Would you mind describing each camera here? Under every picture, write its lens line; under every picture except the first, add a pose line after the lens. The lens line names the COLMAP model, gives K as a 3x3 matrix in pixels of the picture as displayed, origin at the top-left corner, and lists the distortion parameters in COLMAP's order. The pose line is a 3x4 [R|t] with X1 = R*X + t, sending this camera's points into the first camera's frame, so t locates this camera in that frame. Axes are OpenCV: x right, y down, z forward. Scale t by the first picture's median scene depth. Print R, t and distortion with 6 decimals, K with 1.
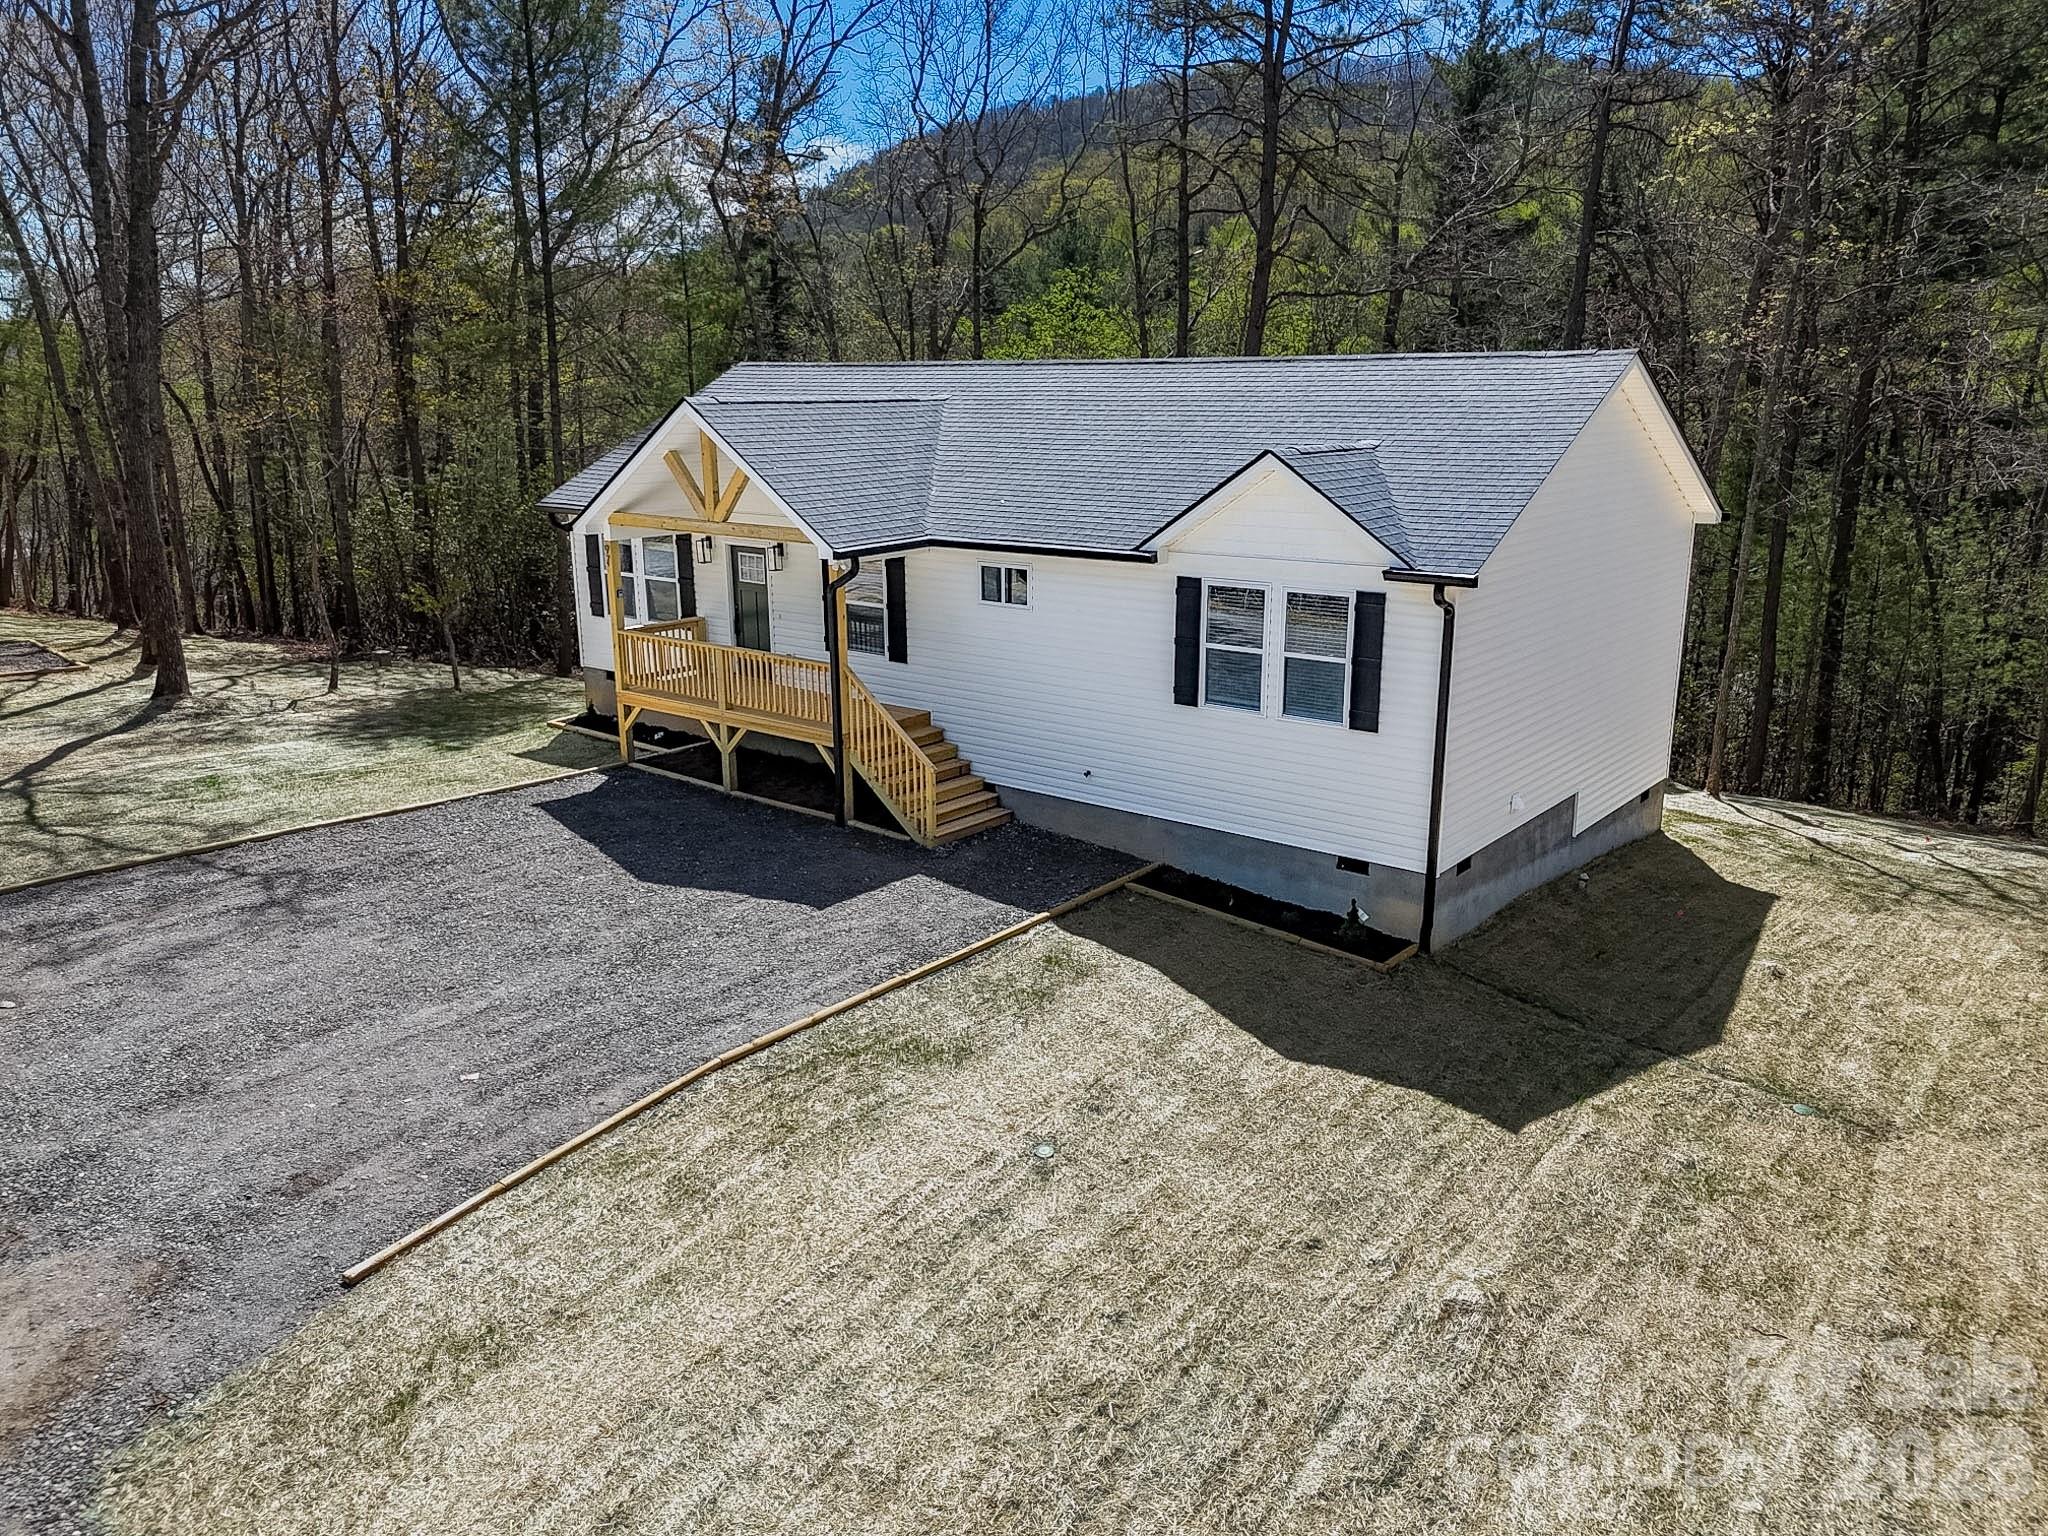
lens RADIAL K [[1502.9, 0, 1053.8], [0, 1502.9, 765.8], [0, 0, 1]] dist [0.037638, -0.003089]
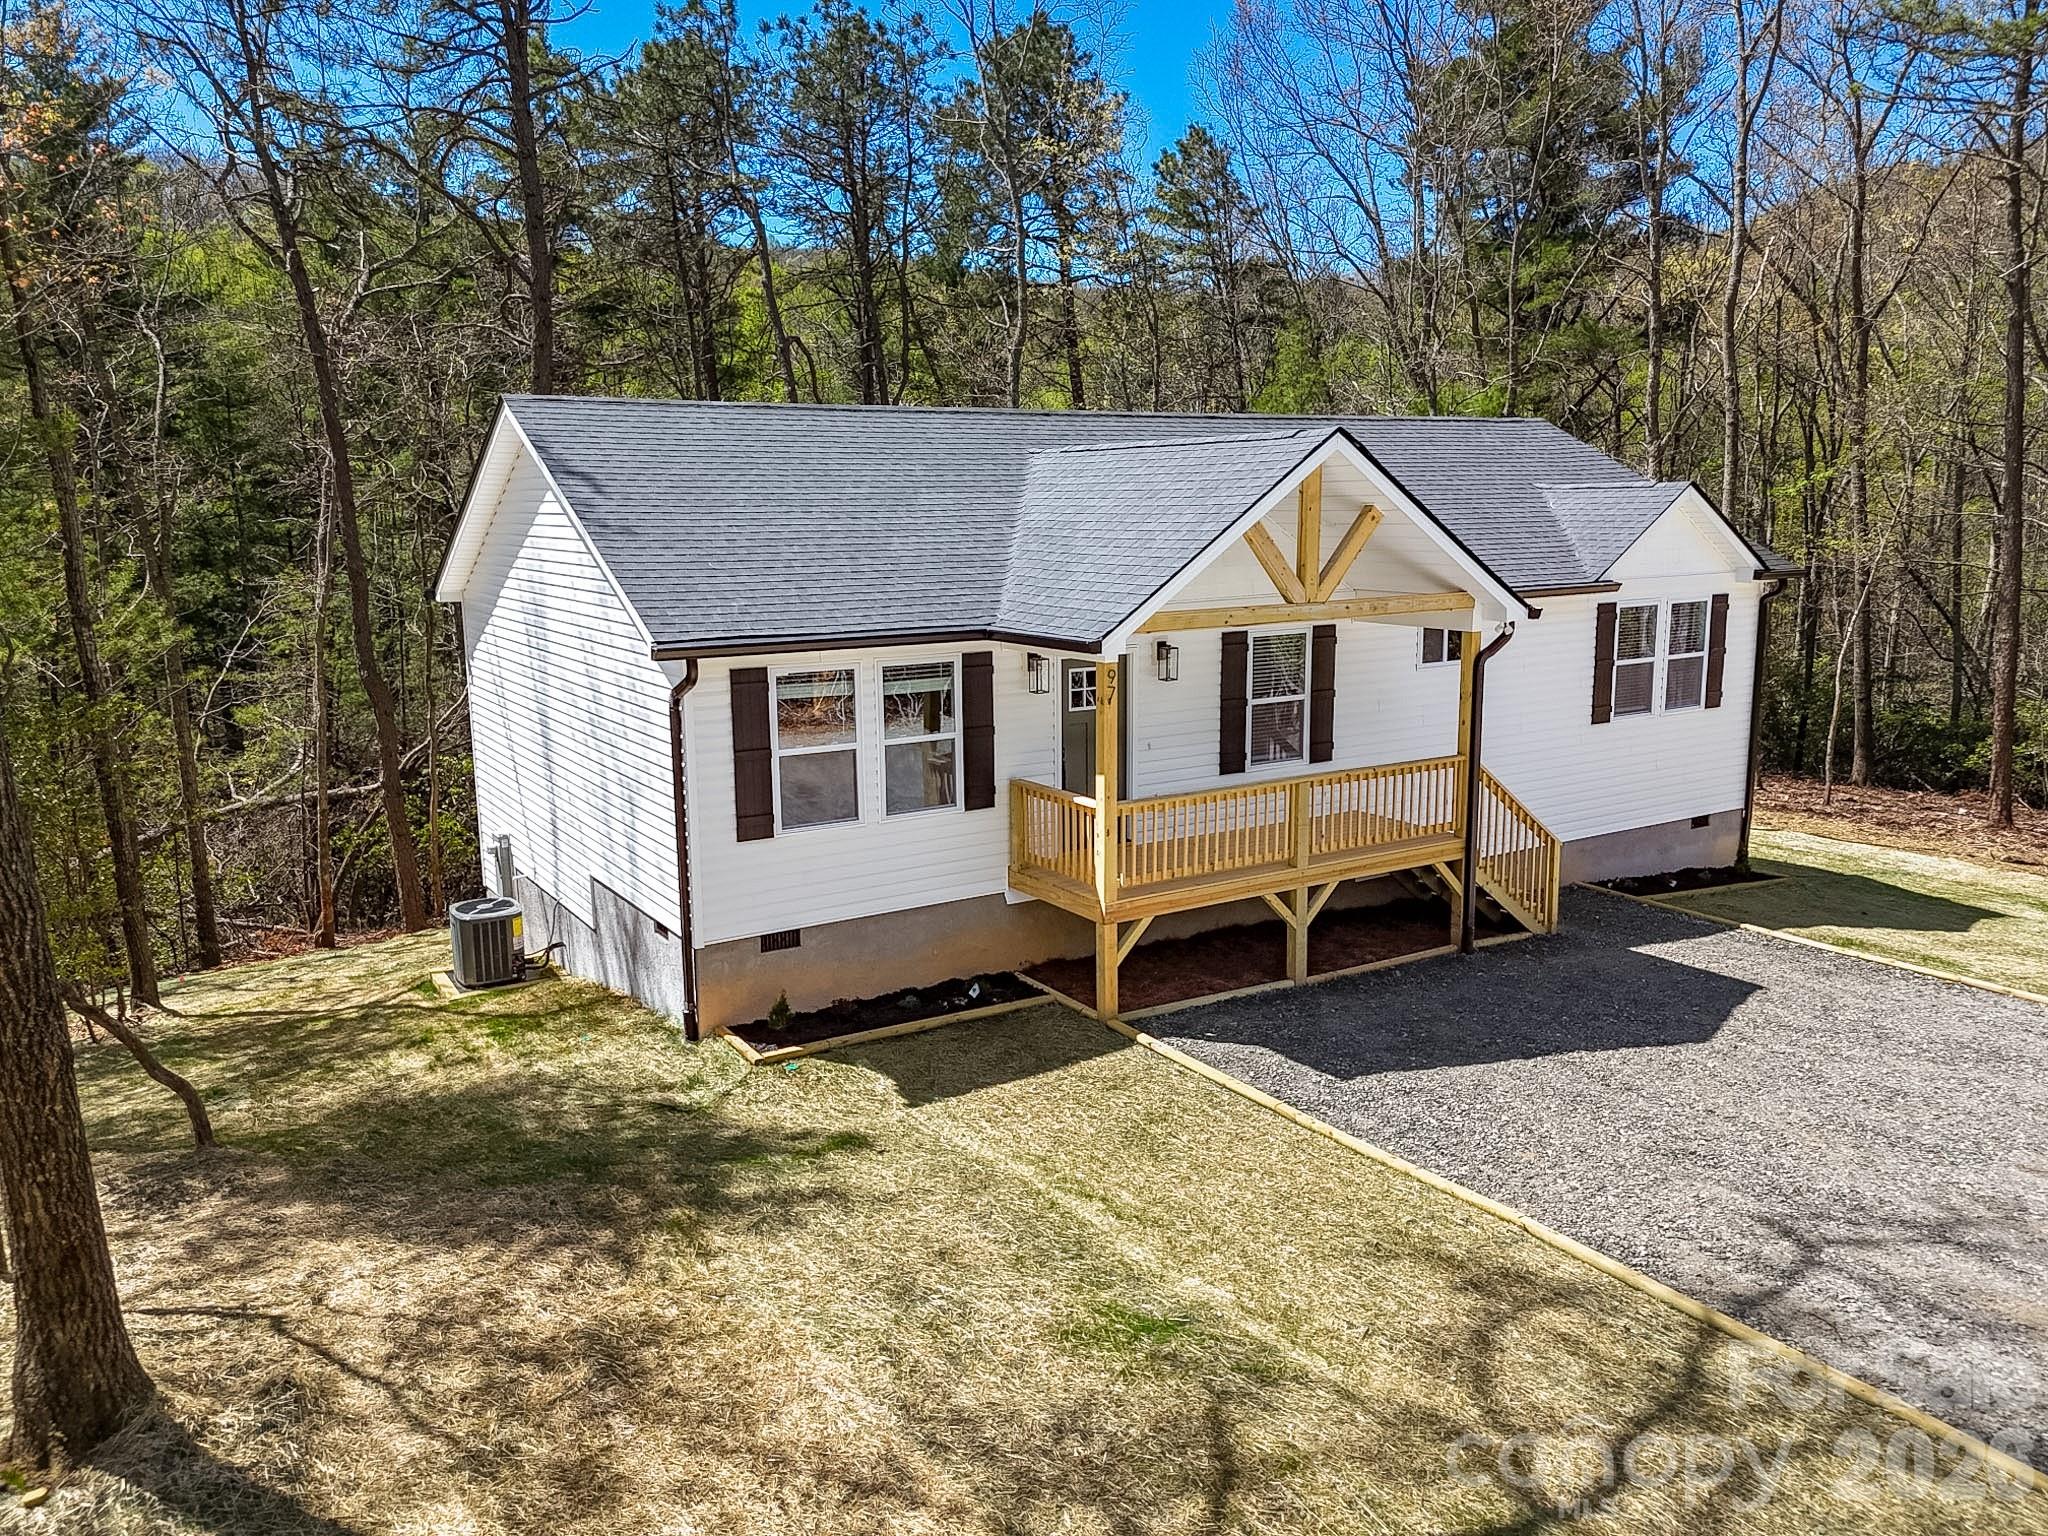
lens RADIAL K [[1512.6, 0, 1028.0], [0, 1512.6, 743.2], [0, 0, 1]] dist [0.002388, 0.005321]
pose [[0.353541, -0.159553, 0.921711, -1.066616], [0.241219, 0.967571, 0.074967, -0.208841], [-0.903782, 0.195831, 0.380563, 0.979316]]
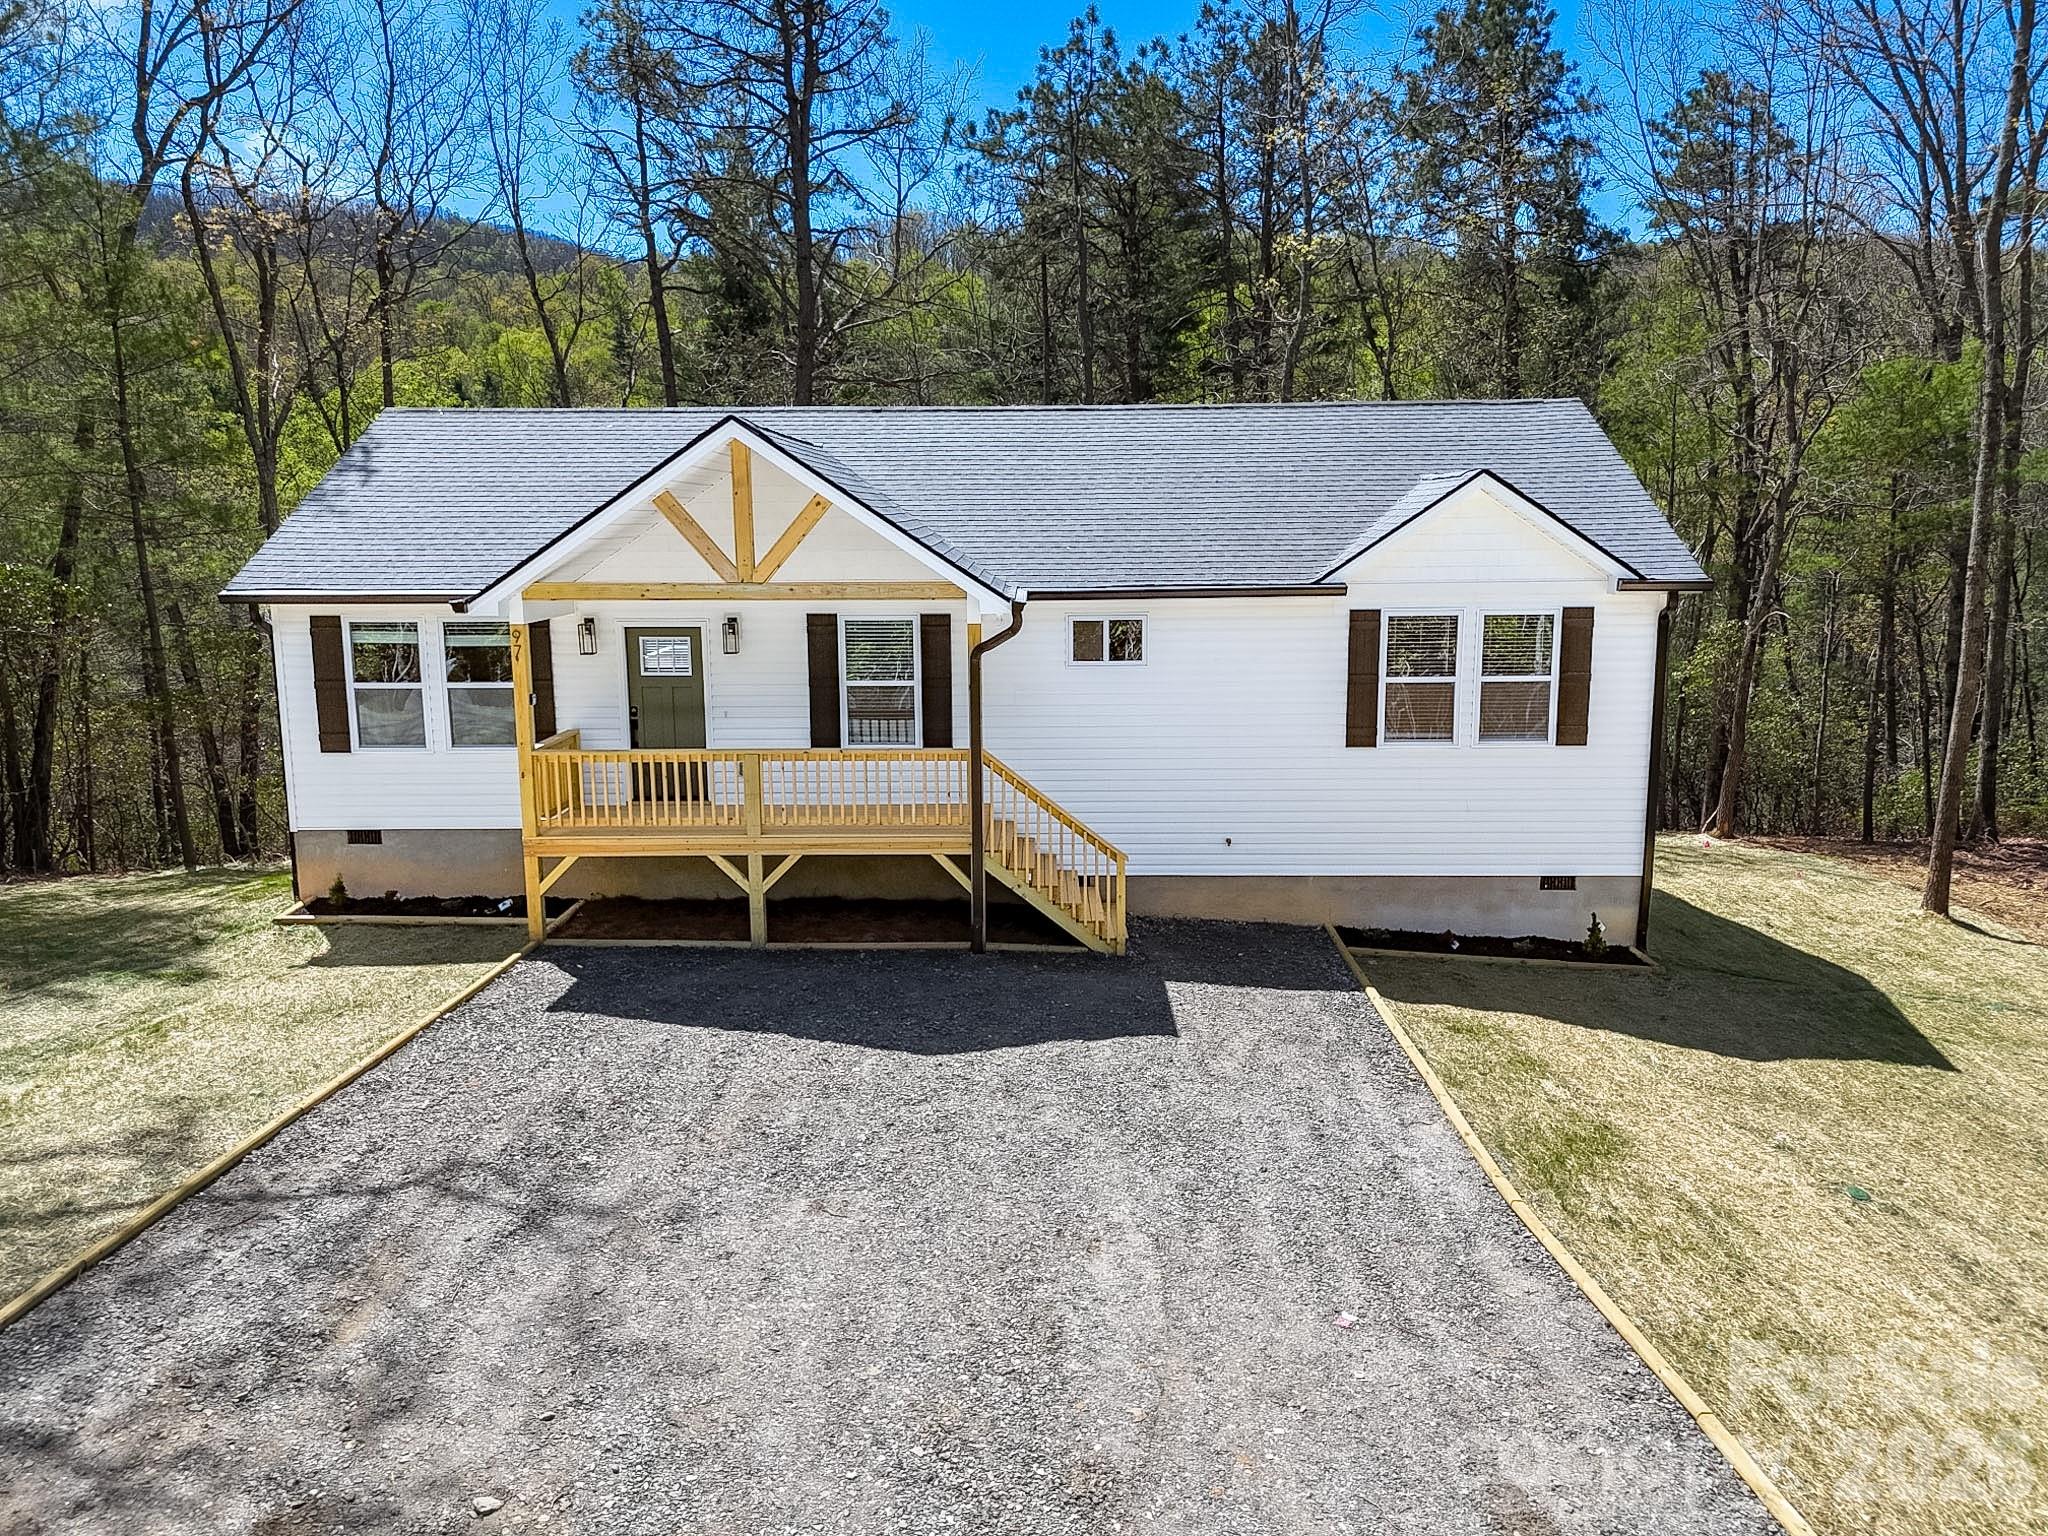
lens RADIAL K [[1502.9, 0, 1053.8], [0, 1502.9, 765.8], [0, 0, 1]] dist [0.037638, -0.003089]
pose [[0.798739, -0.103409, 0.592725, -0.631162], [0.154671, 0.987303, -0.036182, -0.025028], [-0.581458, 0.120577, 0.804592, 0.367243]]
